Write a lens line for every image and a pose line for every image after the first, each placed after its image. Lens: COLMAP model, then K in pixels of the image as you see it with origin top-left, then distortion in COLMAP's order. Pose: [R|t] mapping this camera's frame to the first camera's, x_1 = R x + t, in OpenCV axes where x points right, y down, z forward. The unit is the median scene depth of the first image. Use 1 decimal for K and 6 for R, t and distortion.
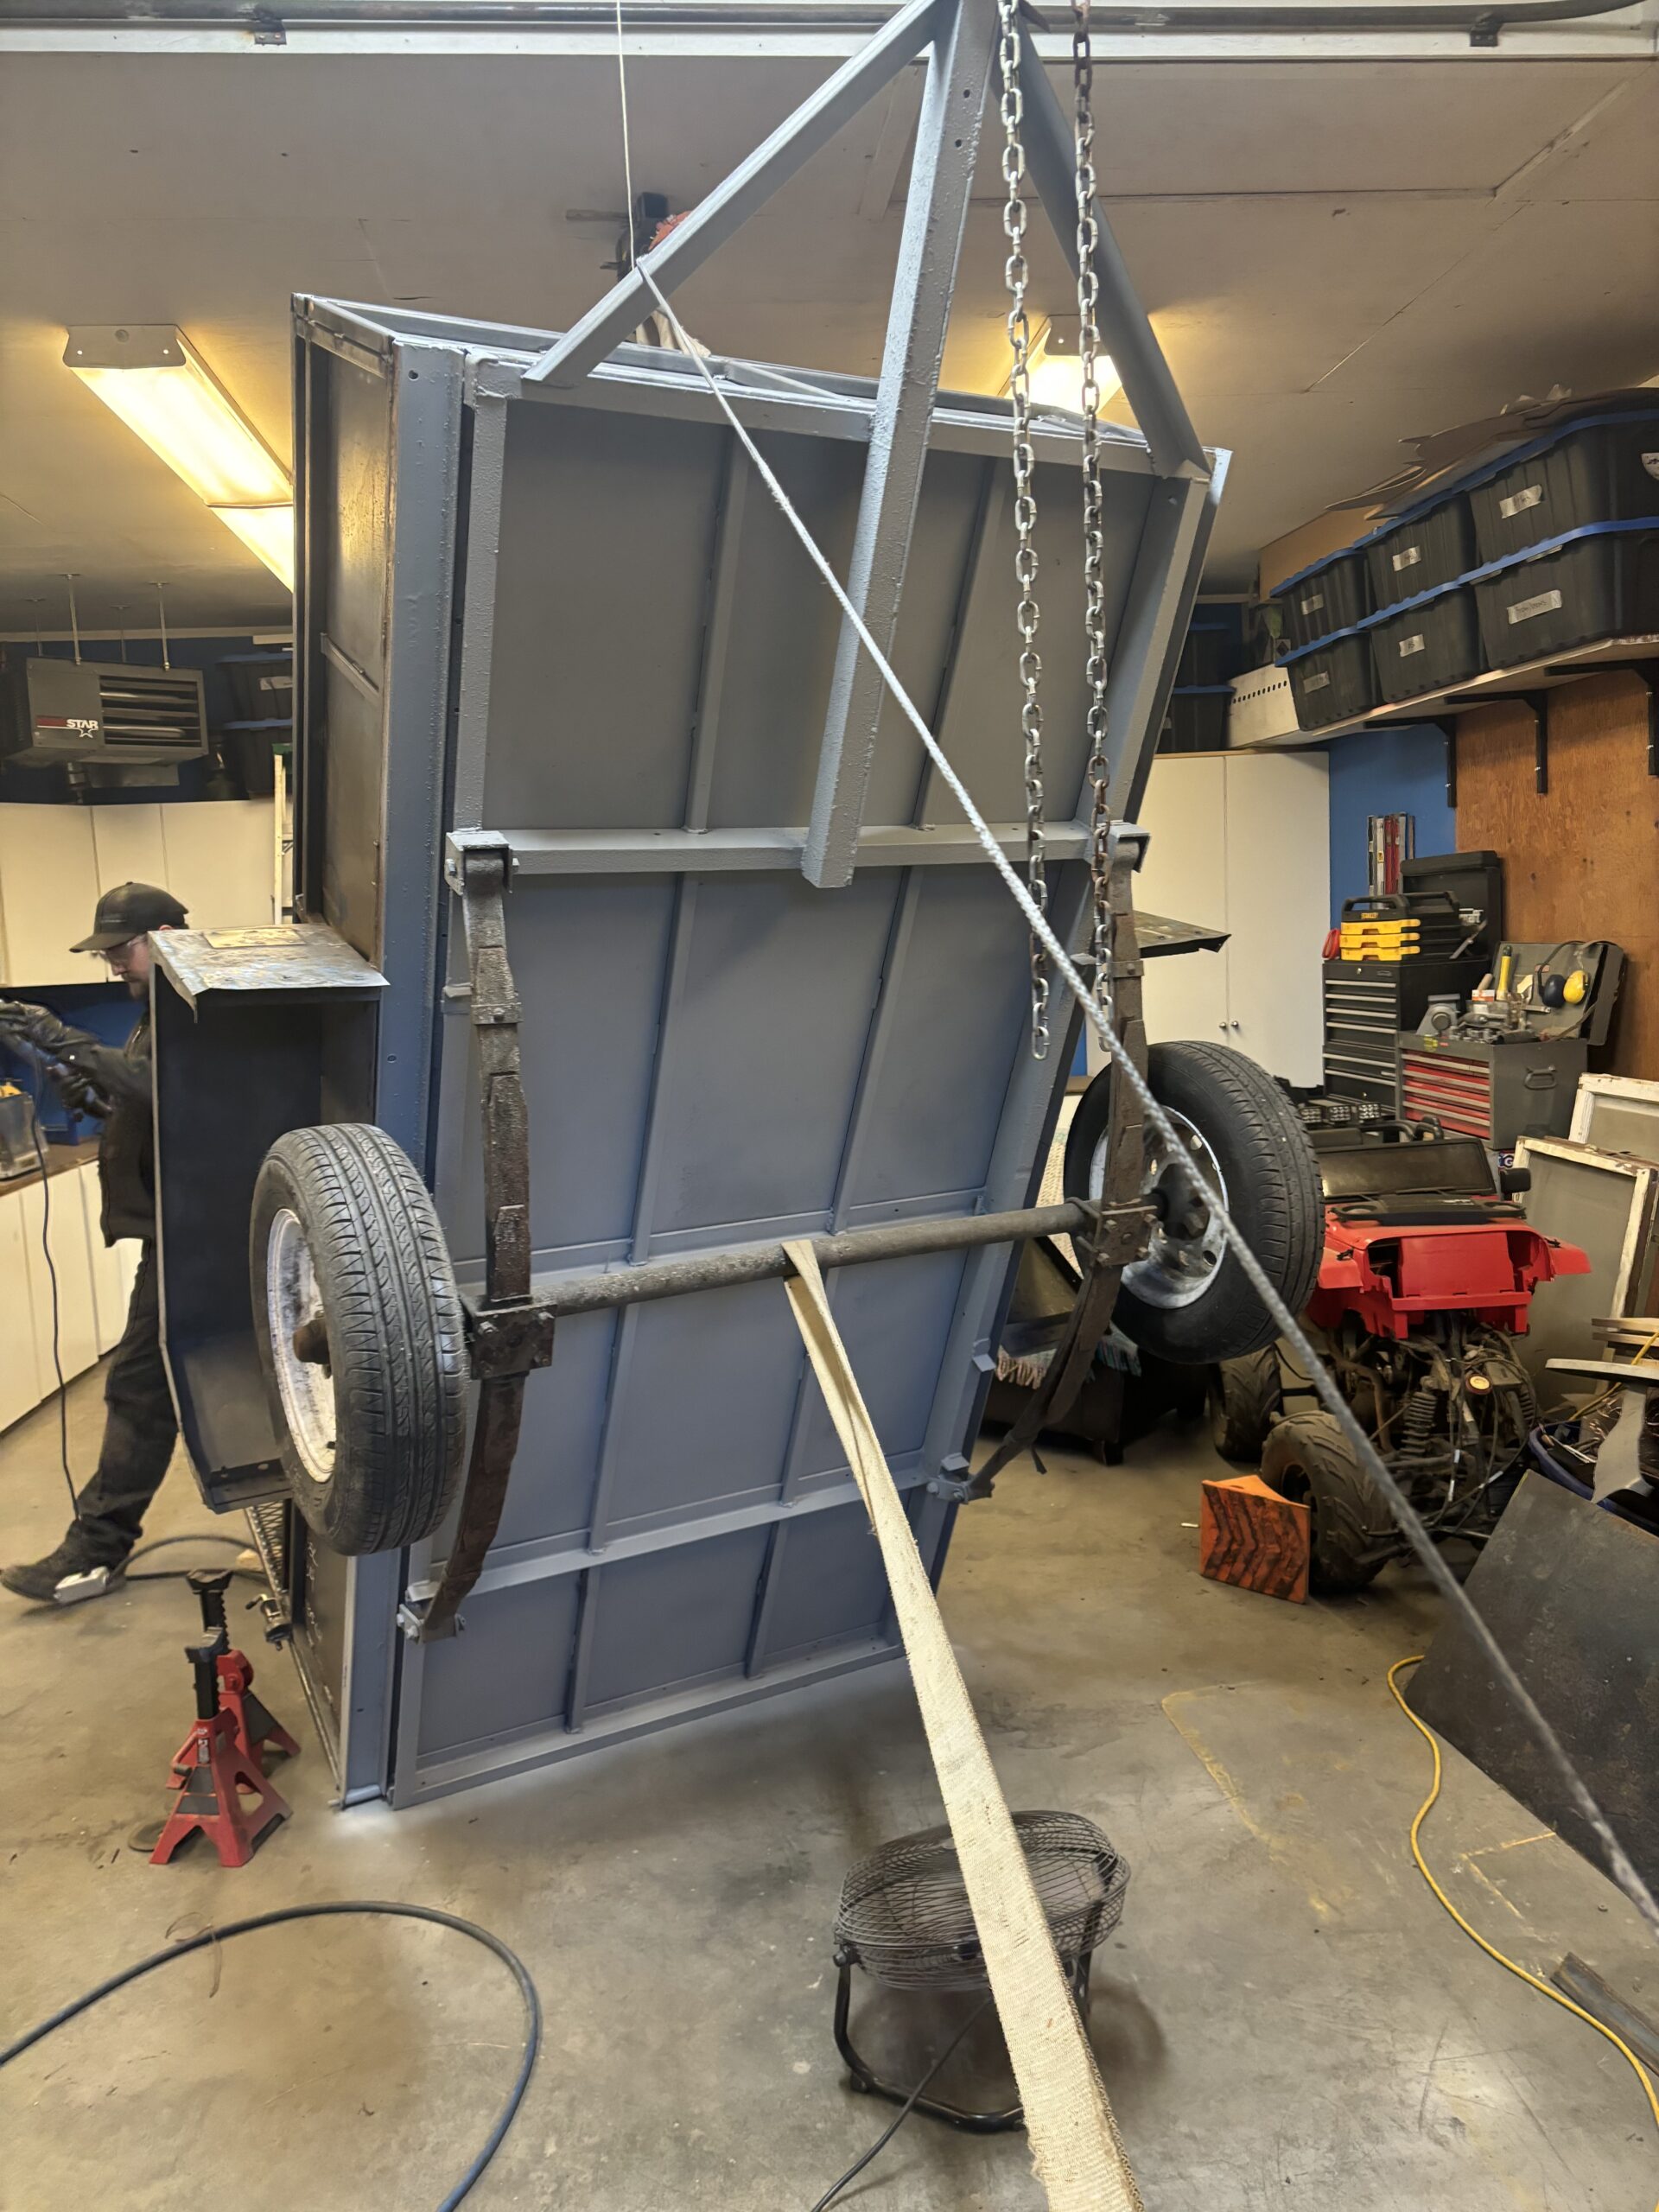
lens RADIAL K [[1637.9, 0, 828.0], [0, 1637.9, 1118.7], [0, 0, 1]] dist [0.021267, 0.001804]
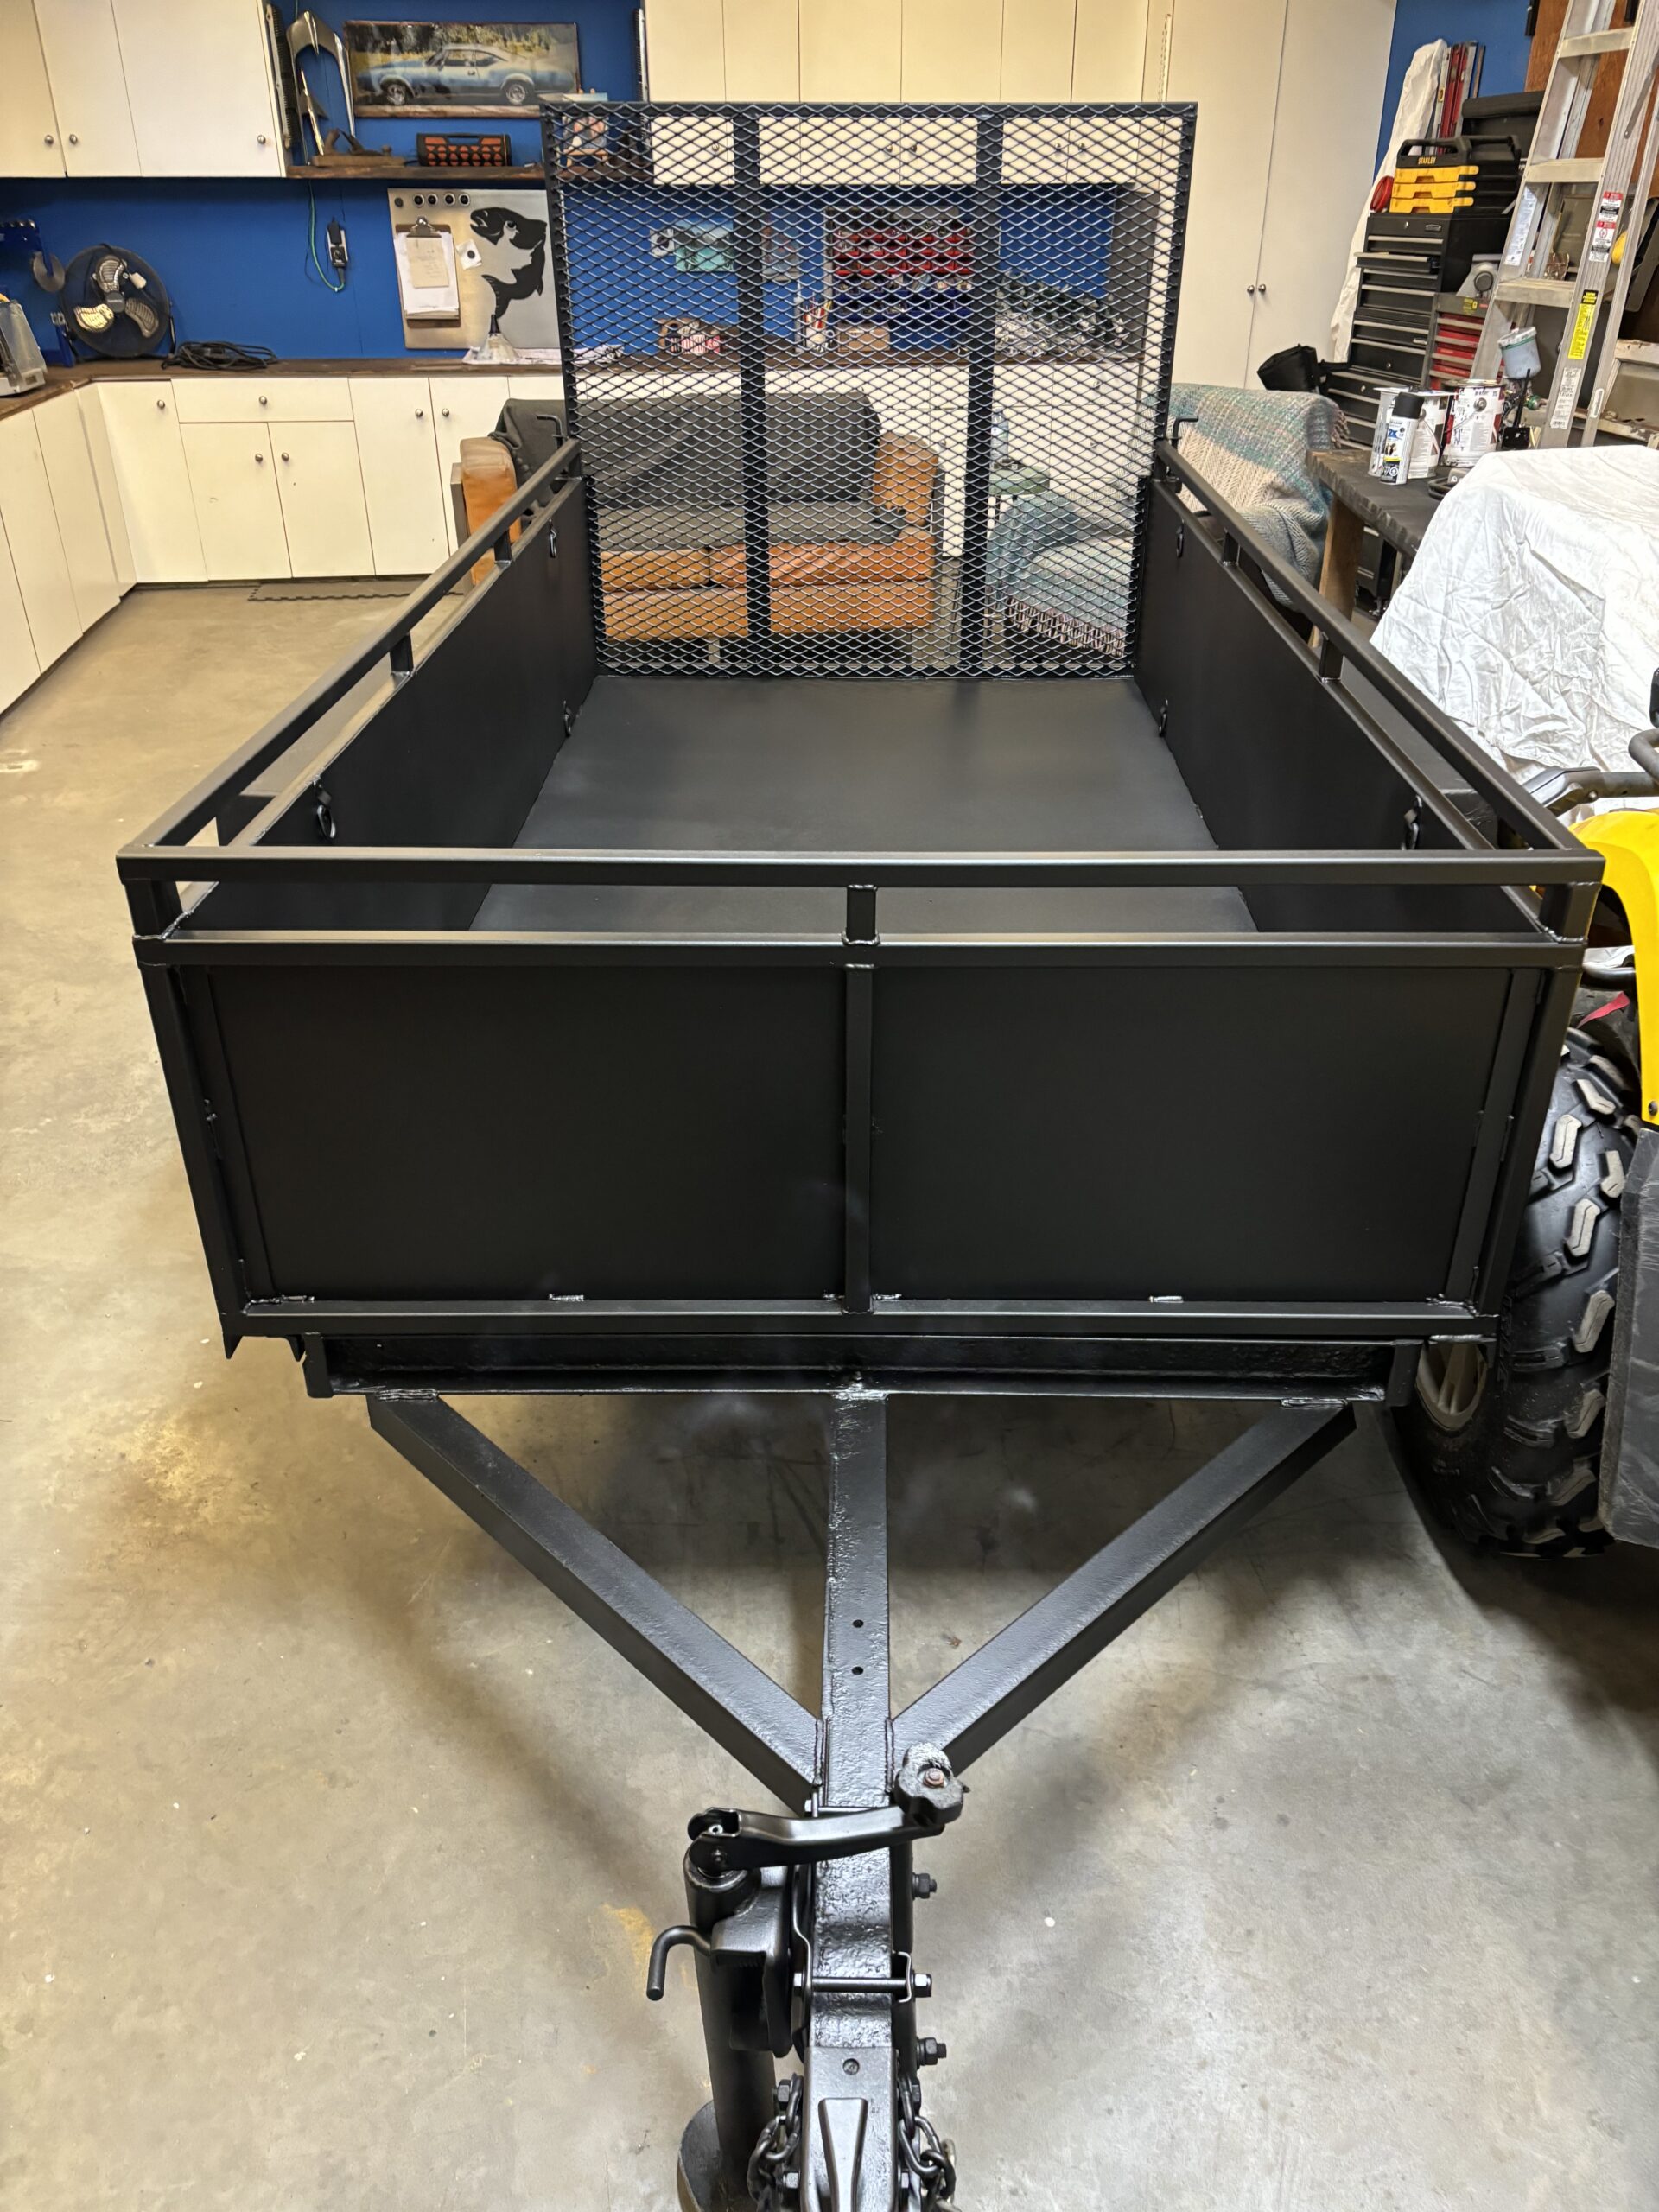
lens RADIAL K [[1628.3, 0, 845.1], [0, 1628.3, 1093.6], [0, 0, 1]] dist [0.122480, -0.143790]
pose [[0.997662, 0.014415, 0.066810, -0.075022], [-0.038372, 0.927044, 0.372983, 0.034316], [-0.056559, -0.374675, 0.925430, -0.102512]]
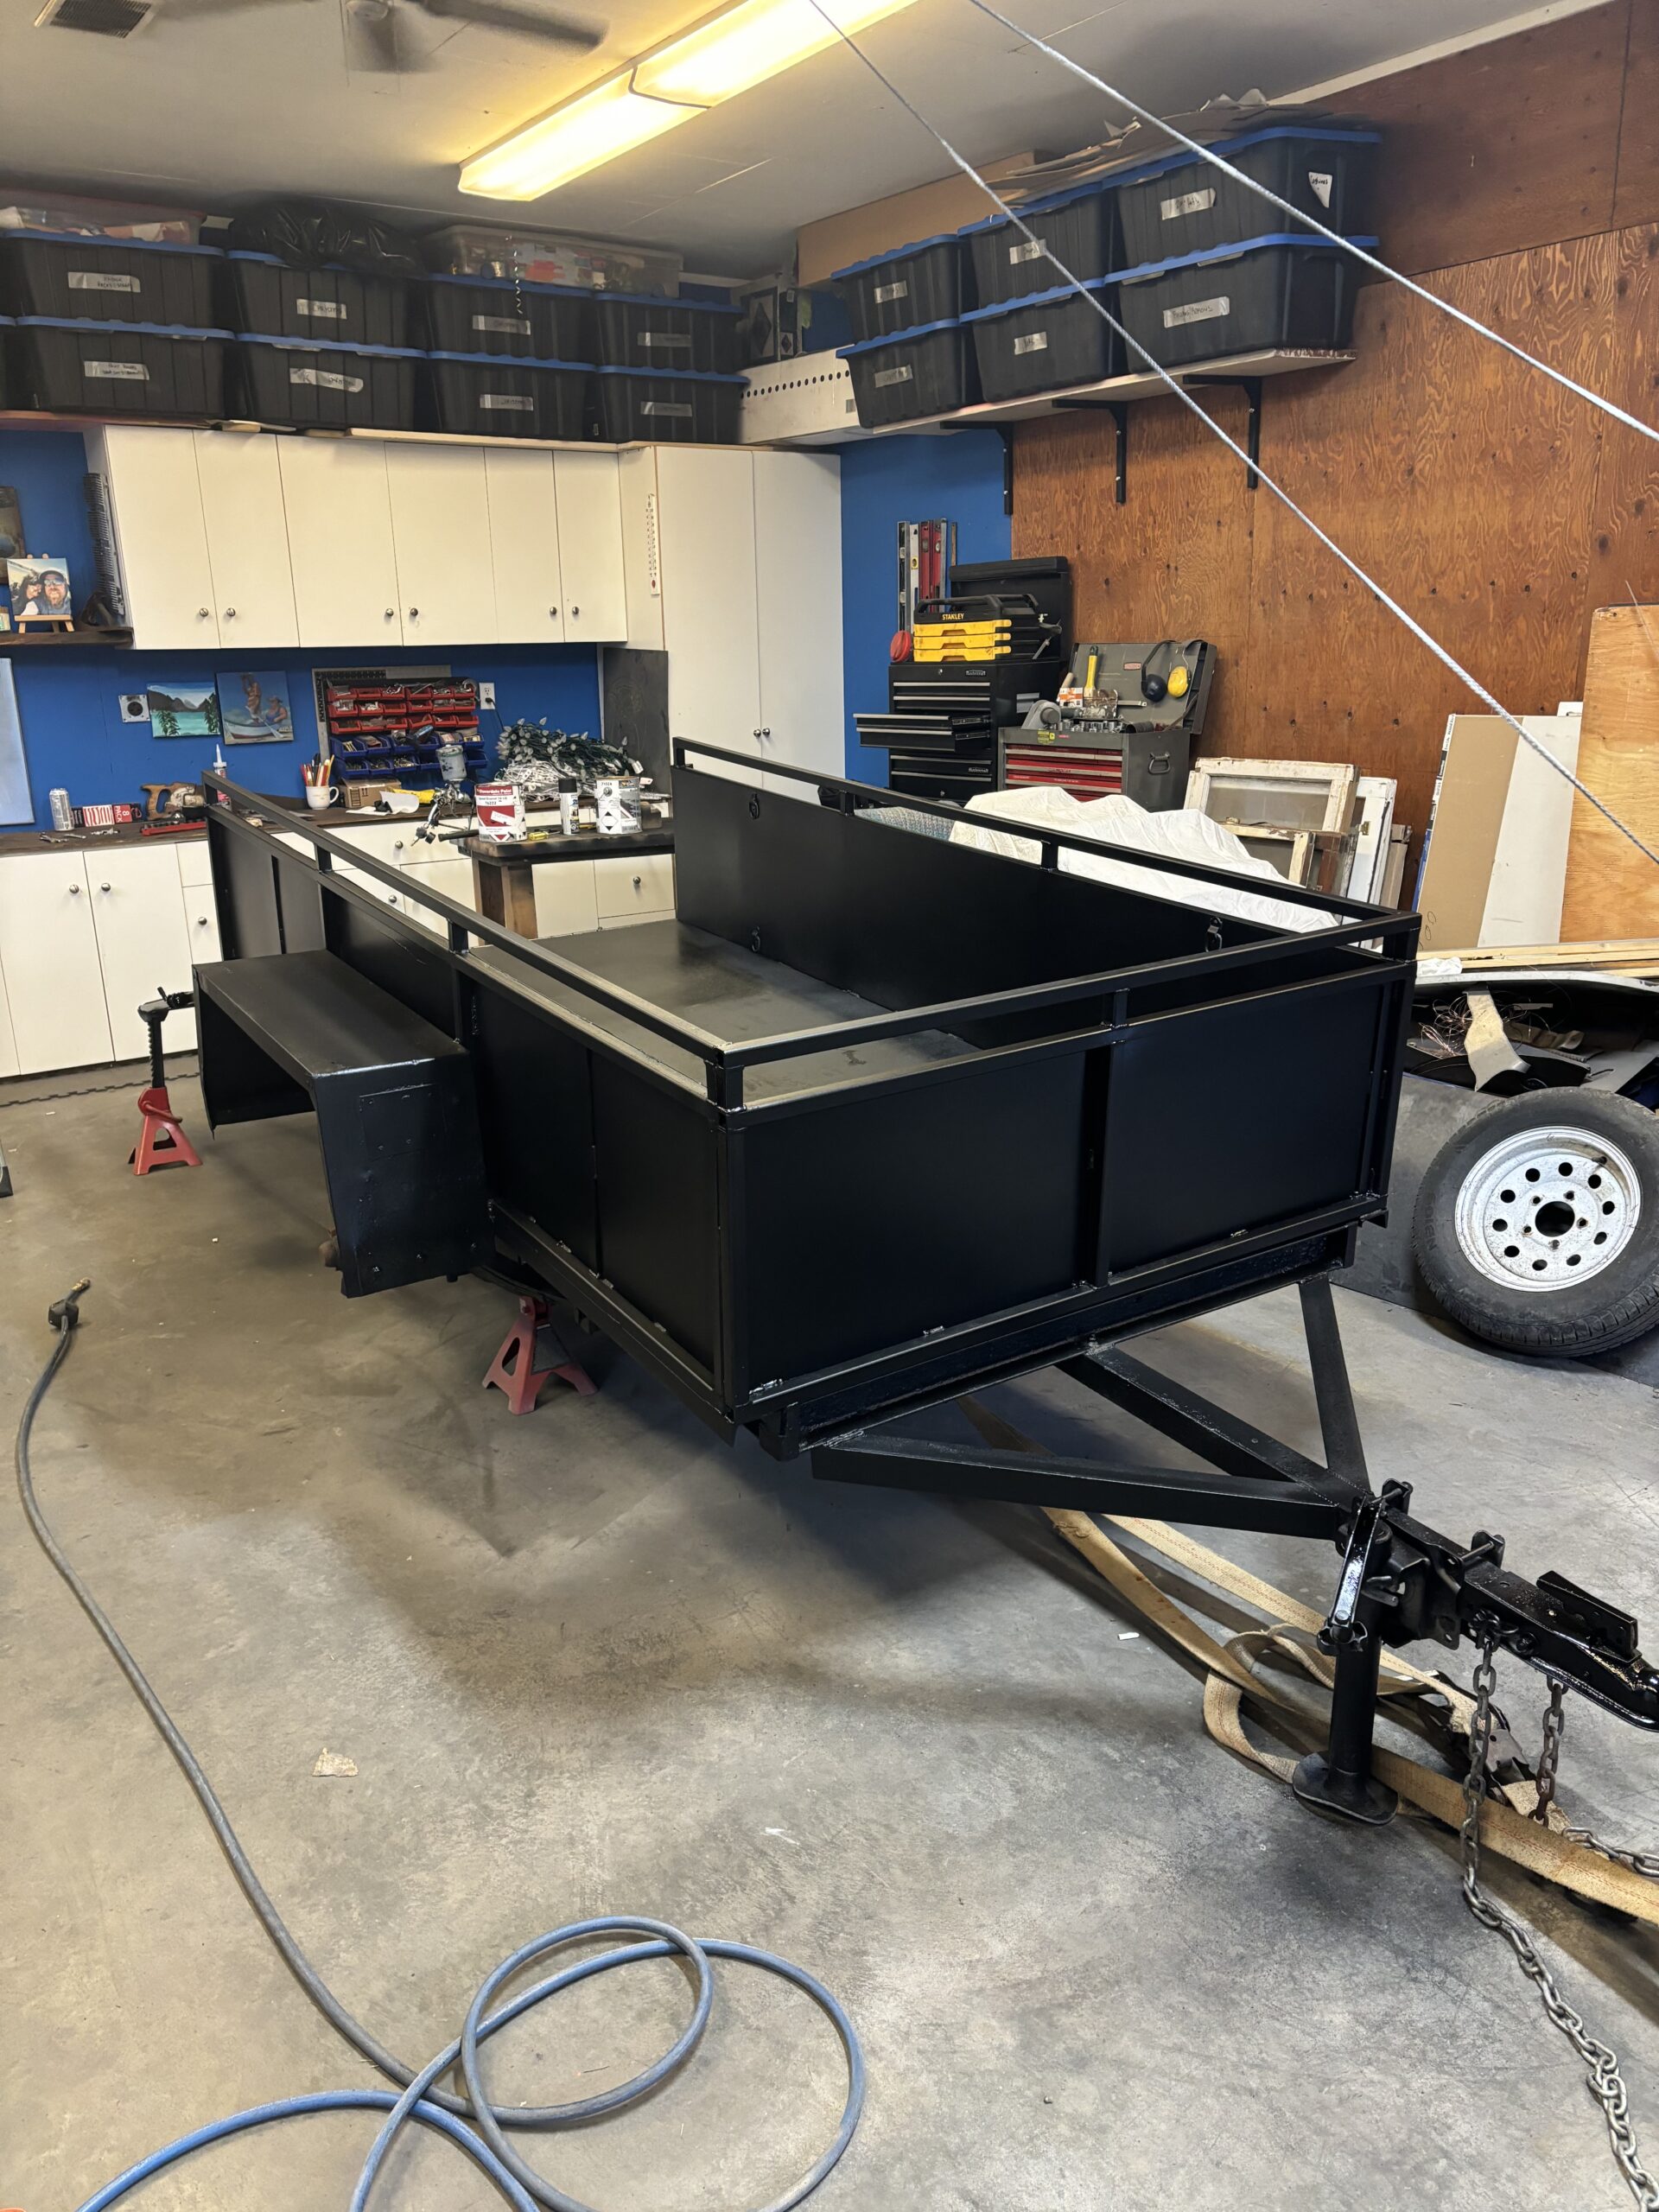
lens RADIAL K [[1637.9, 0, 828.0], [0, 1637.9, 1118.7], [0, 0, 1]] dist [0.021267, 0.001804]
pose [[0.872454, -0.108039, 0.476604, -0.299756], [0.036559, 0.986953, 0.156805, 0.028091], [-0.487326, -0.119381, 0.865021, 0.100647]]
